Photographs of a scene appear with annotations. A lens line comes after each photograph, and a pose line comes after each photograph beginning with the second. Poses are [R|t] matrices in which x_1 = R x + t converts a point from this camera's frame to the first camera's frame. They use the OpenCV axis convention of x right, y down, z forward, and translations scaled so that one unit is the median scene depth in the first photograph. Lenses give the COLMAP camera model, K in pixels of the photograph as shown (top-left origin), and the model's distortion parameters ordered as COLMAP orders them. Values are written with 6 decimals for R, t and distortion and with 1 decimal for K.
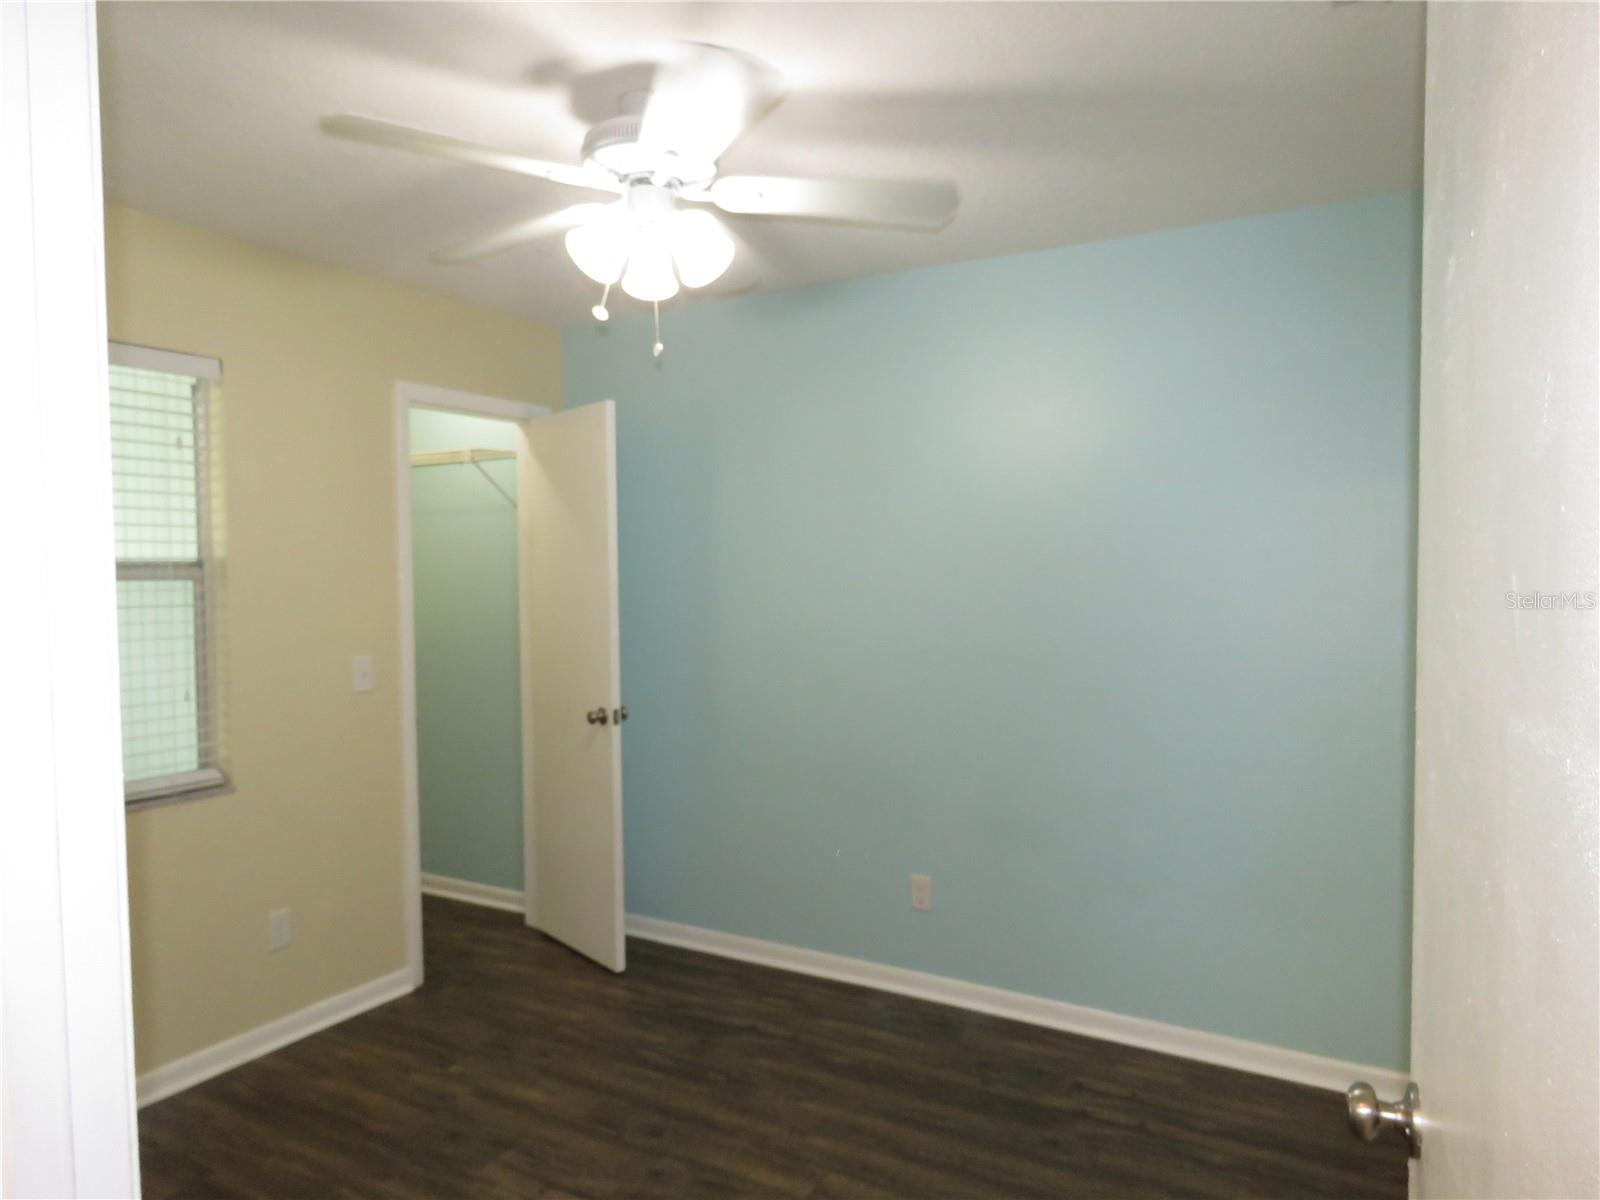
lens RADIAL K [[1028.4, 0, 797.0], [0, 1028.4, 601.3], [0, 0, 1]] dist [0.002129, -0.005675]
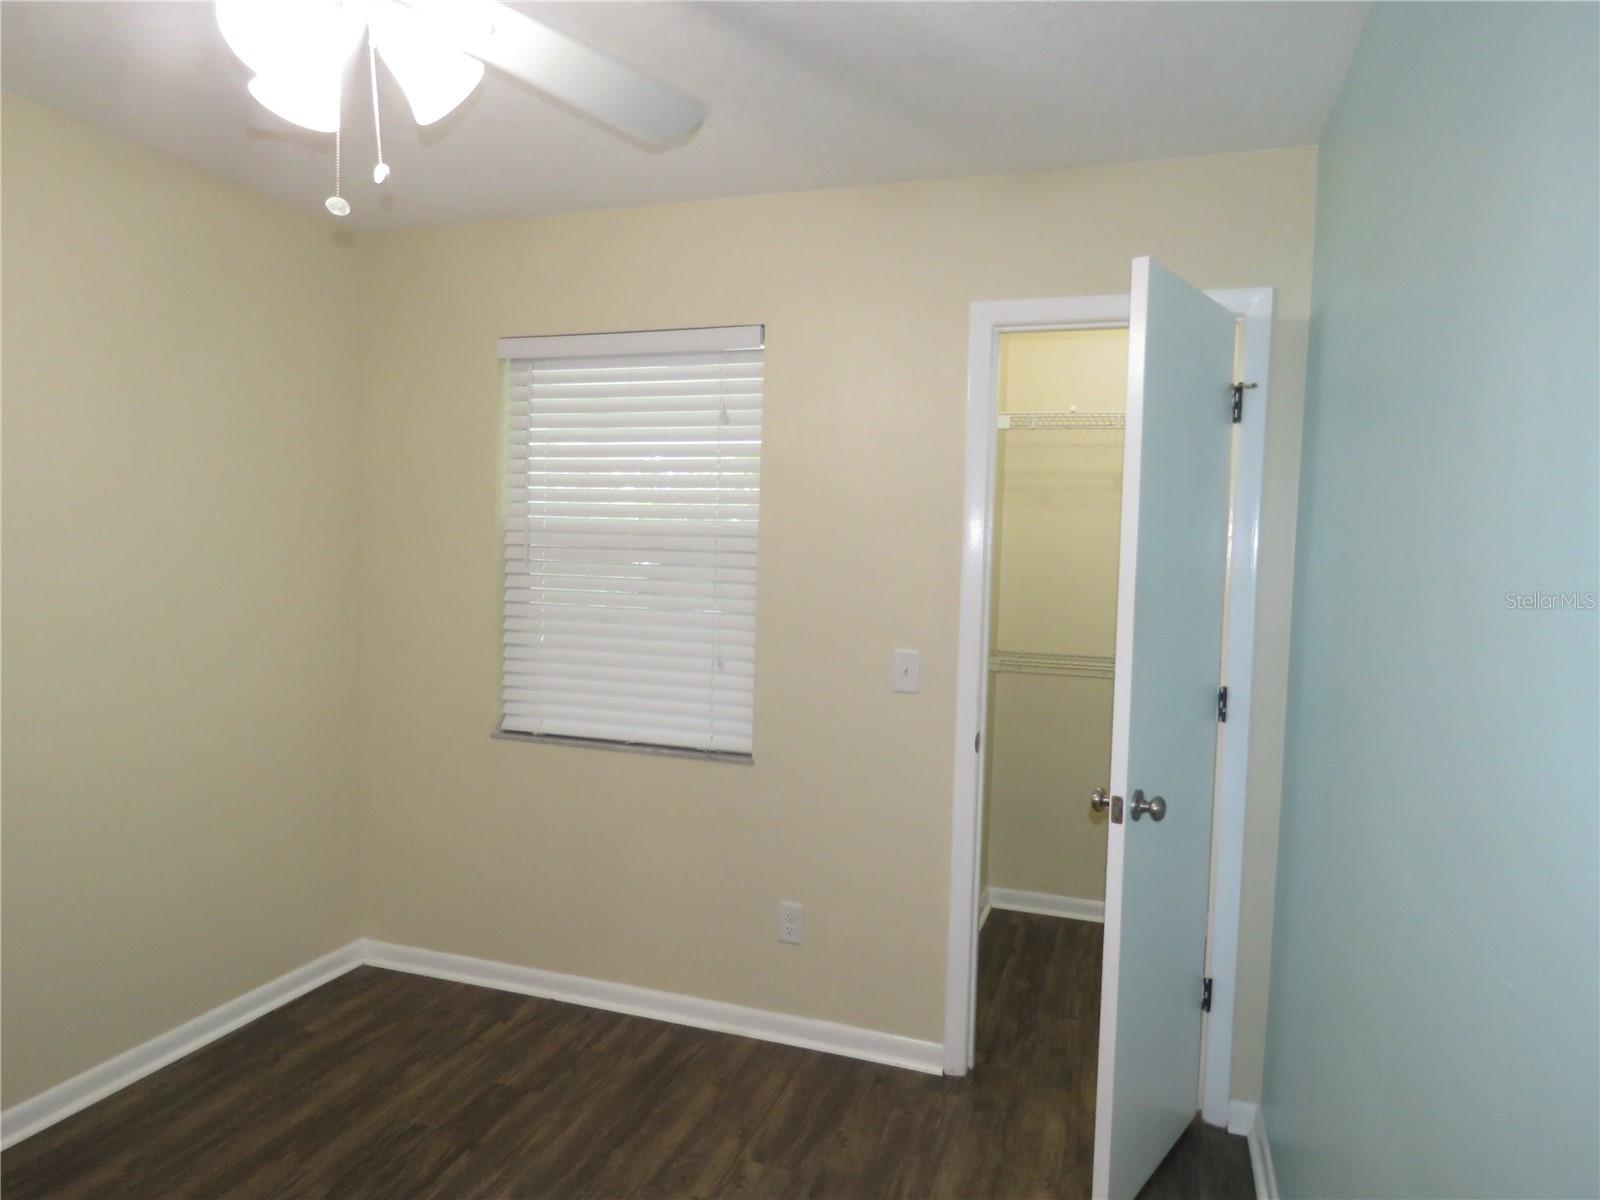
lens RADIAL K [[1028.4, 0, 790.7], [0, 1028.4, 601.7], [0, 0, 1]] dist [0.002129, -0.005675]
pose [[0.201109, 0.076116, -0.976607, 0.407566], [-0.057226, 0.996187, 0.065858, -0.037351], [0.977896, 0.042643, 0.204698, 0.816719]]
